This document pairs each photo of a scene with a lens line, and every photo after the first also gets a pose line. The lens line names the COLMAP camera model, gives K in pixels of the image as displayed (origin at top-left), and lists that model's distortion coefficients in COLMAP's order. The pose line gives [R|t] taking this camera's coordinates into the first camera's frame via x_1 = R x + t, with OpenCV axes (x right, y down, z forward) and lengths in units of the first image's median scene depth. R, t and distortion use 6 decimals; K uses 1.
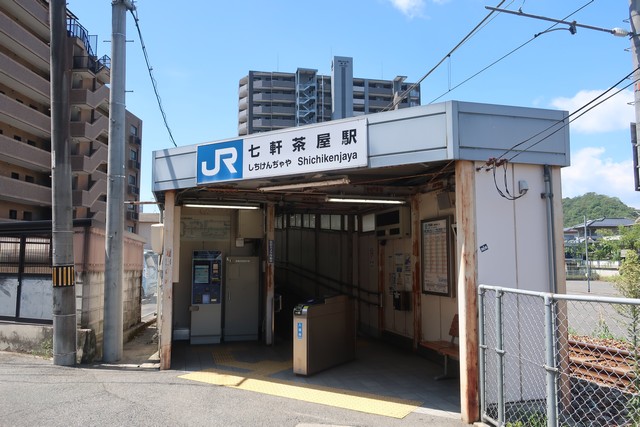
lens RADIAL K [[504.4, 0, 320.0], [0, 504.4, 213.5], [0, 0, 1]] dist [-0.003433, 0.002517]
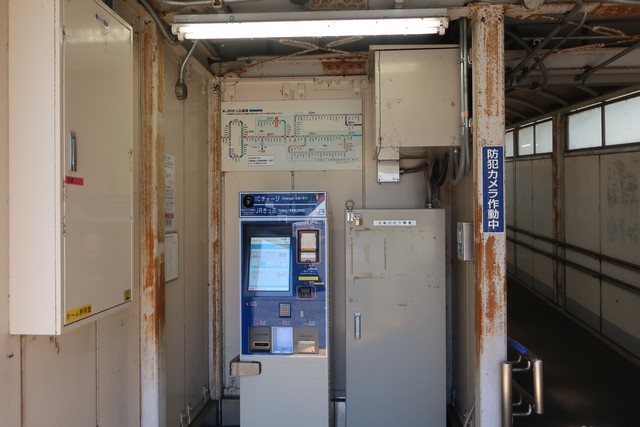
lens RADIAL K [[504.4, 0, 320.0], [0, 504.4, 213.5], [0, 0, 1]] dist [-0.003433, 0.002517]
pose [[0.942139, -0.007767, -0.335132, -0.094028], [0.037955, 0.995775, 0.083622, 0.062090], [0.333066, -0.091503, 0.938453, 0.713872]]
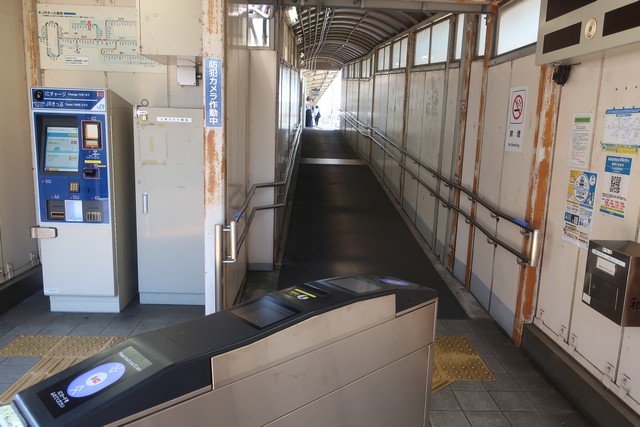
lens RADIAL K [[504.4, 0, 320.0], [0, 504.4, 213.5], [0, 0, 1]] dist [-0.003433, 0.002517]
pose [[0.970142, 0.073406, -0.231162, 0.059491], [-0.010443, 0.964857, 0.262566, 0.063311], [0.242313, -0.252313, 0.936815, 0.671377]]
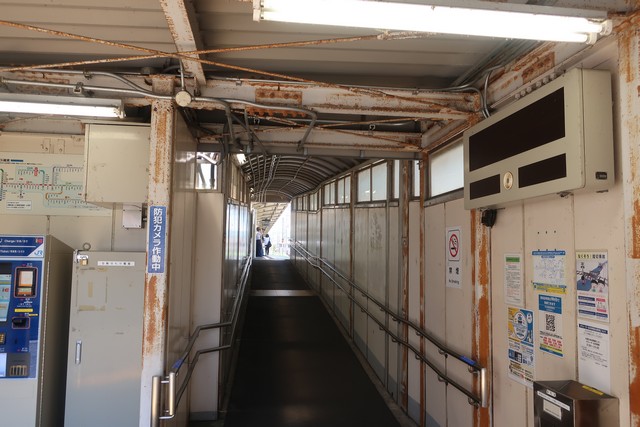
lens RADIAL K [[504.4, 0, 320.0], [0, 504.4, 213.5], [0, 0, 1]] dist [-0.003433, 0.002517]
pose [[0.989124, 0.003102, -0.147053, 0.064334], [-0.000969, 0.999893, 0.014574, 0.052295], [0.147083, -0.014273, 0.989021, 0.672314]]
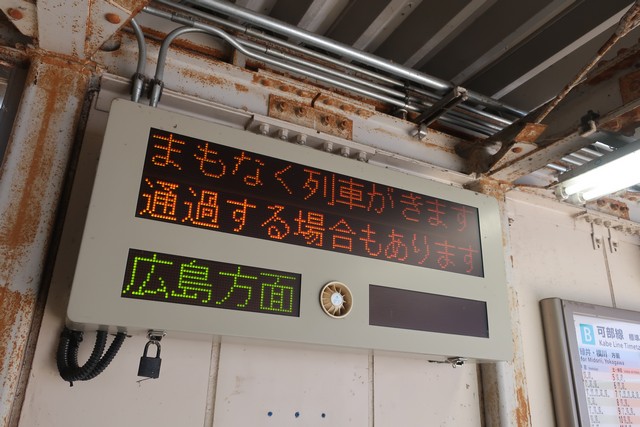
lens RADIAL K [[504.4, 0, 320.0], [0, 504.4, 213.5], [0, 0, 1]] dist [-0.003433, 0.002517]
pose [[-0.194290, 0.358000, 0.913284, -0.005119], [-0.113632, 0.916544, -0.383452, 0.069673], [-0.974340, -0.178280, -0.137395, 1.017644]]
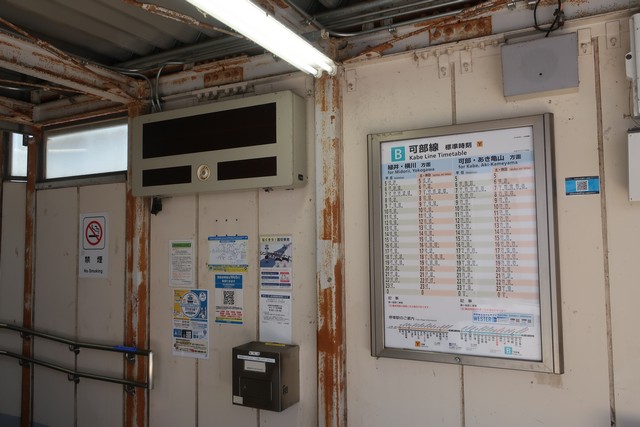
lens RADIAL K [[504.4, 0, 320.0], [0, 504.4, 213.5], [0, 0, 1]] dist [-0.003433, 0.002517]
pose [[0.683166, 0.038295, 0.729259, -0.057593], [-0.057862, 0.998323, 0.001781, 0.058816], [-0.727967, -0.043413, 0.684236, 0.704348]]
